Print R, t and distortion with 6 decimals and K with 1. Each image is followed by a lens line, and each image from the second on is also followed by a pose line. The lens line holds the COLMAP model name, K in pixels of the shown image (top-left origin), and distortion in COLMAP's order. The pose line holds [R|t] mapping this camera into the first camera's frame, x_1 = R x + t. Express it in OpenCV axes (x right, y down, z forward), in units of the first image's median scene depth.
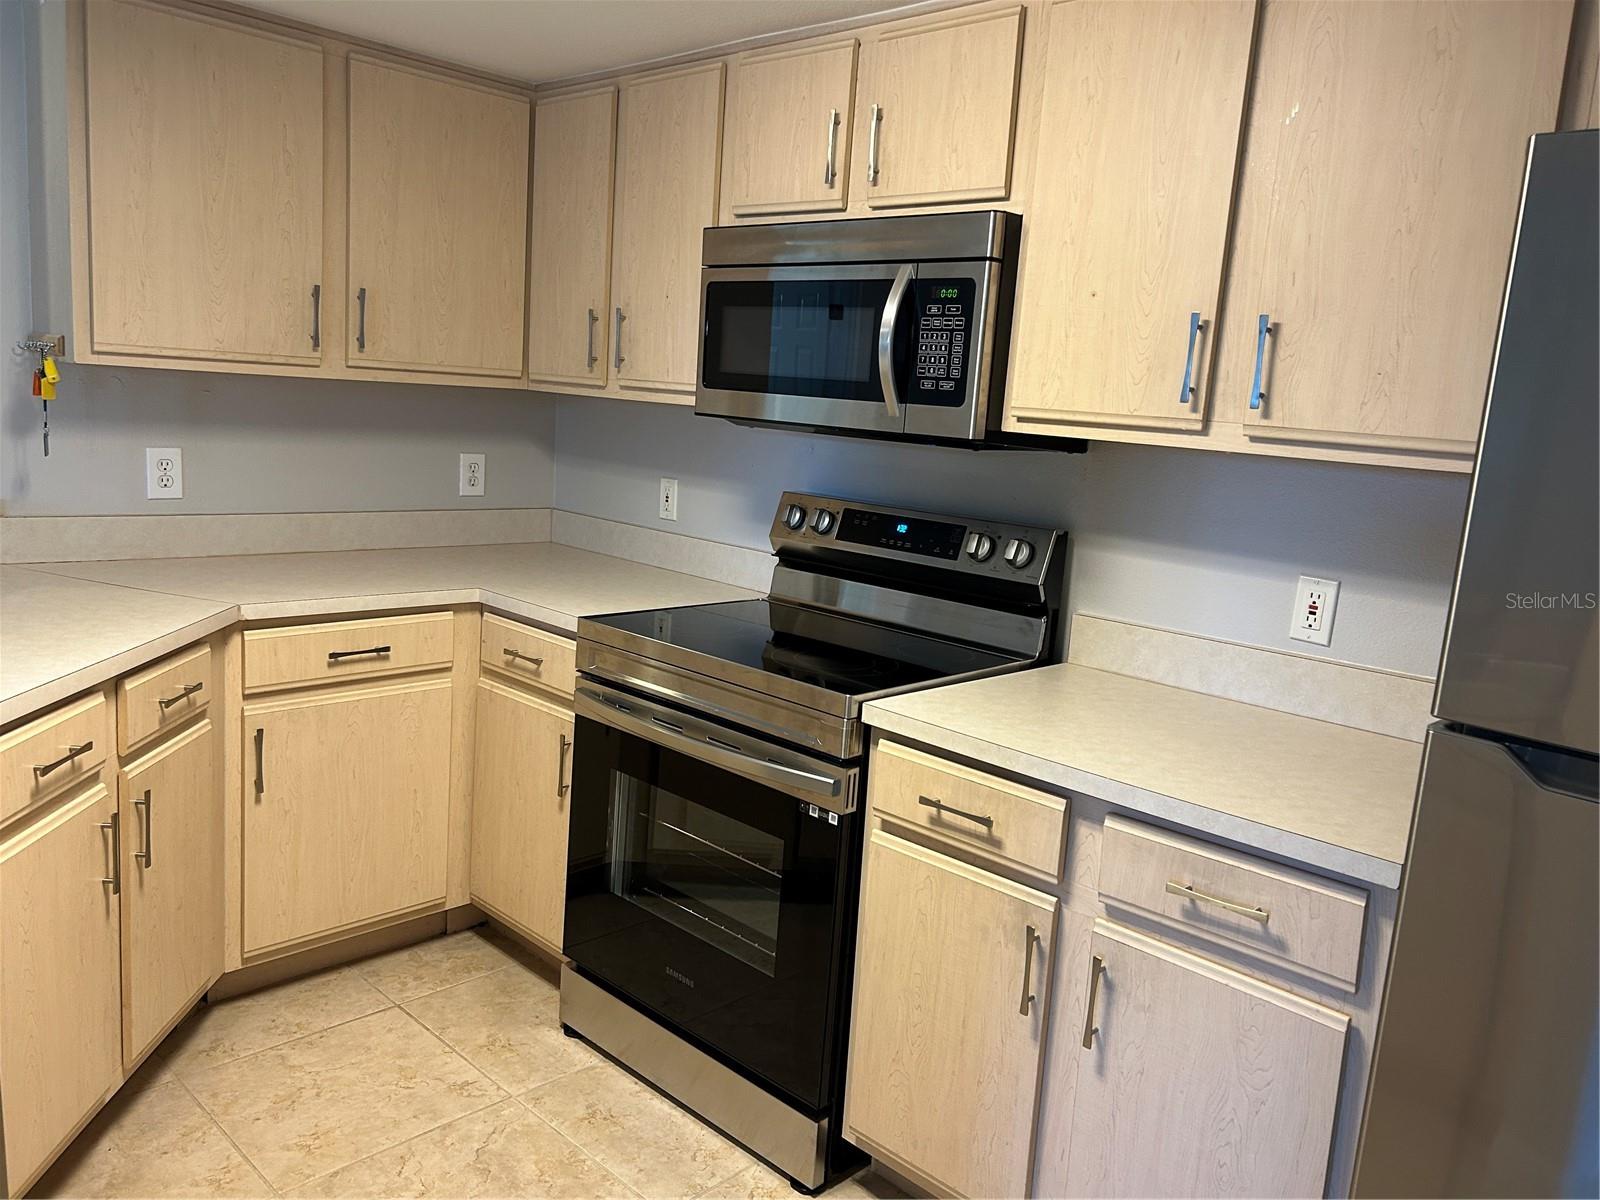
lens RADIAL K [[1196.3, 0, 789.2], [0, 1196.3, 583.5], [0, 0, 1]] dist [0.047980, -0.067129]
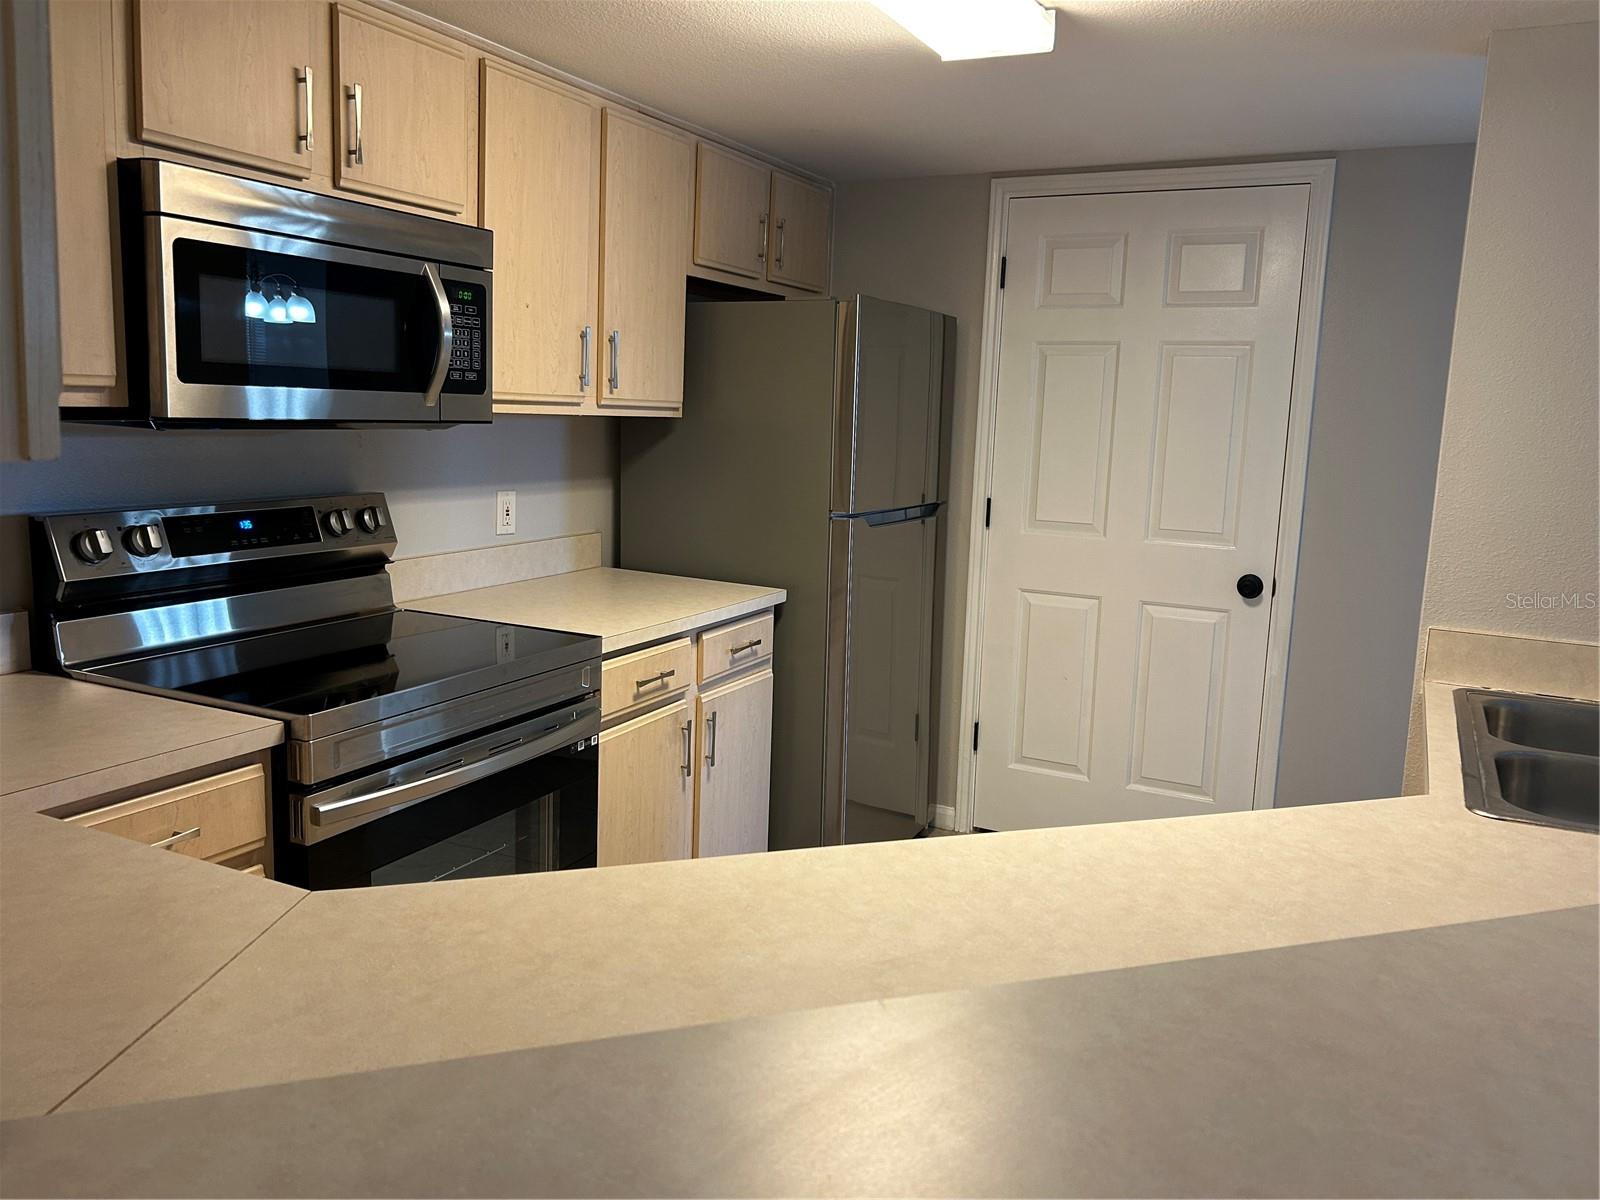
lens RADIAL K [[1196.3, 0, 815.6], [0, 1196.3, 584.5], [0, 0, 1]] dist [0.047980, -0.067129]
pose [[-0.304618, -0.222409, 0.926144, -0.959666], [0.090449, 0.961206, 0.260579, -0.217127], [-0.948170, 0.163146, -0.272684, 0.922172]]
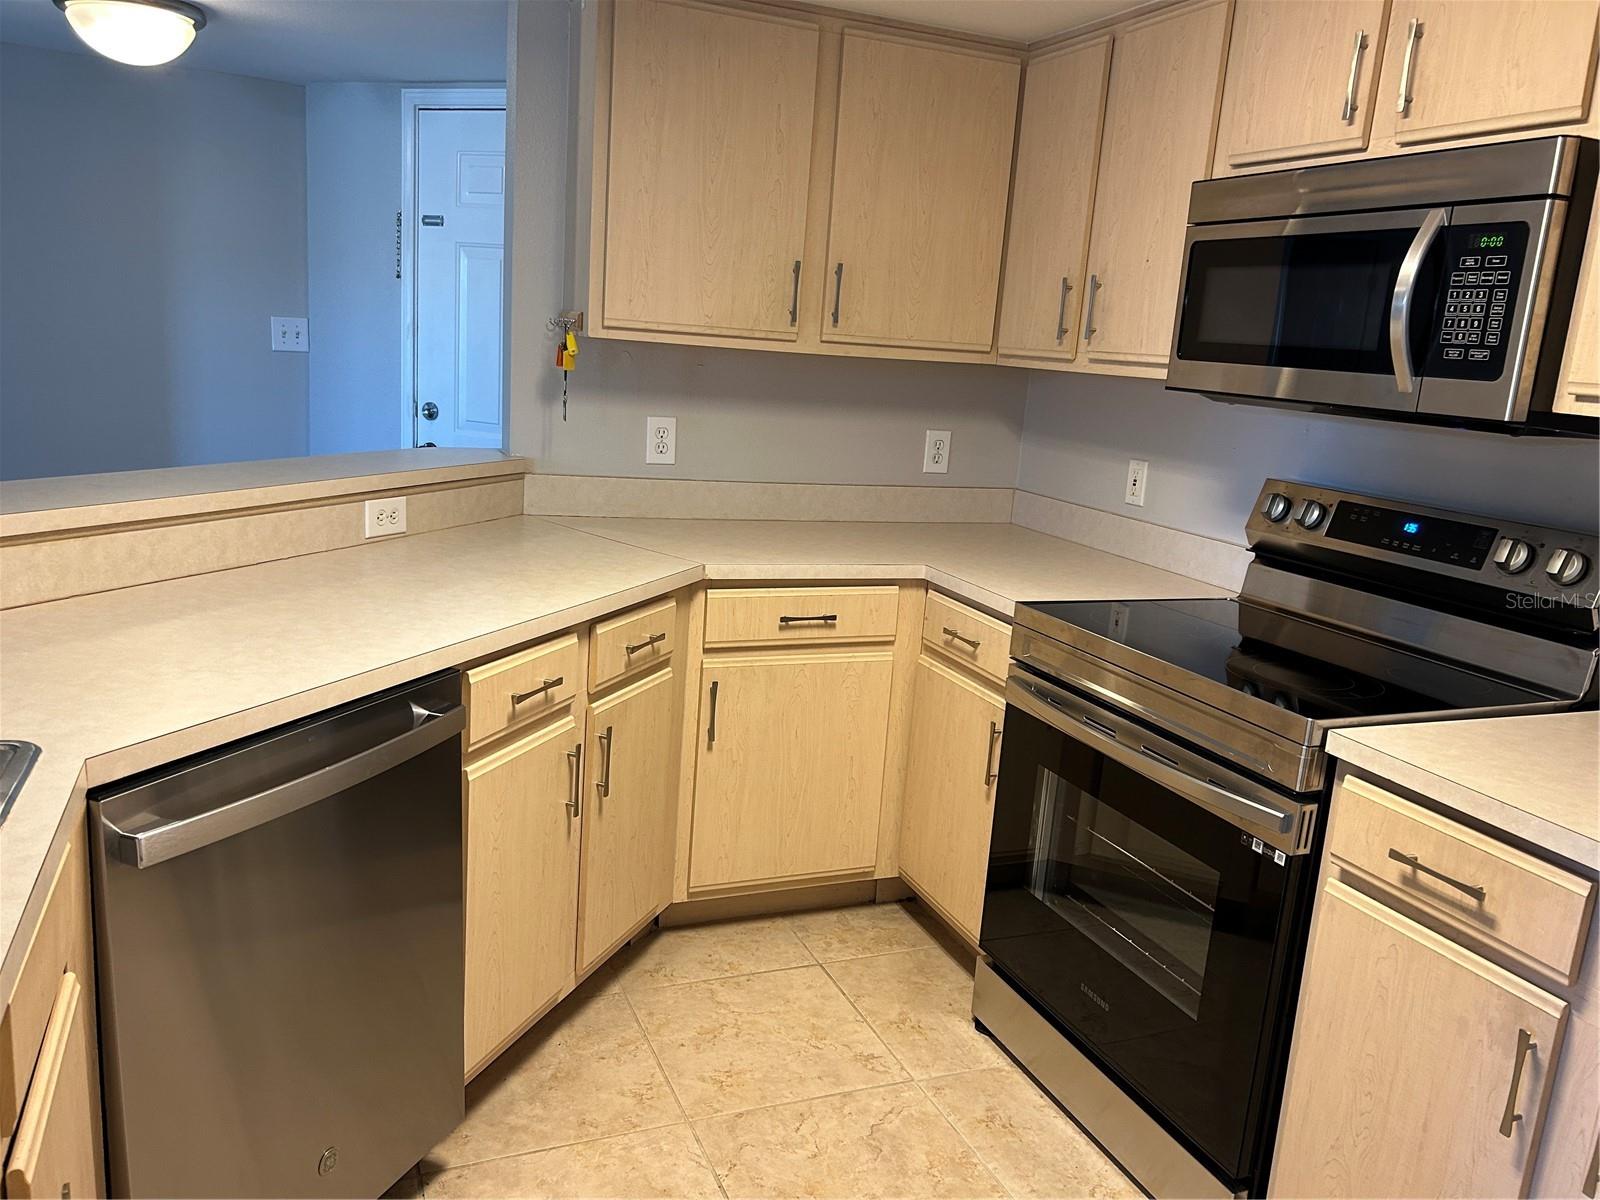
lens RADIAL K [[1196.3, 0, 798.1], [0, 1196.3, 597.2], [0, 0, 1]] dist [0.047980, -0.067129]
pose [[0.919720, 0.079230, -0.384497, 0.030403], [-0.069938, 0.996823, 0.038114, 0.000324], [0.386295, -0.008163, 0.922339, 0.055499]]
